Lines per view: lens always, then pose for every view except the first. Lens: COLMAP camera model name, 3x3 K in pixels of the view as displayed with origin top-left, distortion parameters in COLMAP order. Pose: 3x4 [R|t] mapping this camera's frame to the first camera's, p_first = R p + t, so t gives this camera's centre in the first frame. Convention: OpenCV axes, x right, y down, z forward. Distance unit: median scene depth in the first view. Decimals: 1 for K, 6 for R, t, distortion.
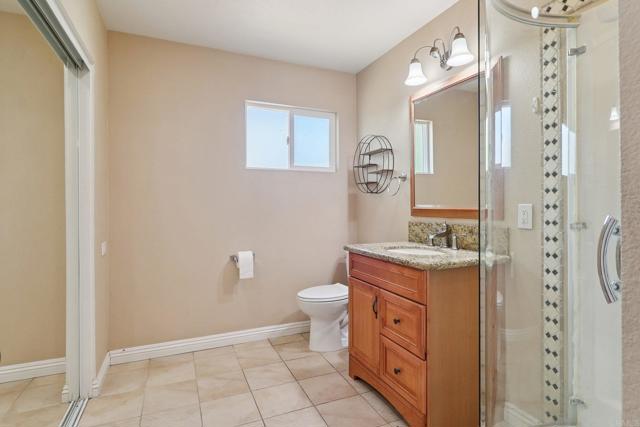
lens RADIAL K [[338.4, 0, 321.3], [0, 338.4, 209.5], [0, 0, 1]] dist [0.004501, 0.000381]
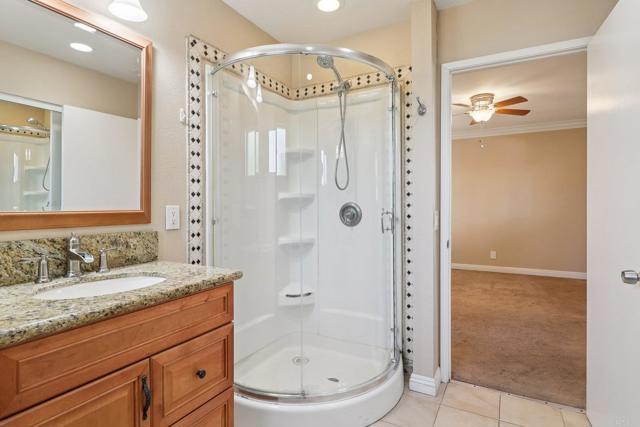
lens RADIAL K [[338.4, 0, 320.1], [0, 338.4, 209.3], [0, 0, 1]] dist [0.004501, 0.000381]
pose [[-0.613708, -0.001133, 0.789532, -0.500150], [0.016234, 0.999769, 0.014053, -0.012135], [-0.789366, 0.021442, -0.613548, 1.294923]]
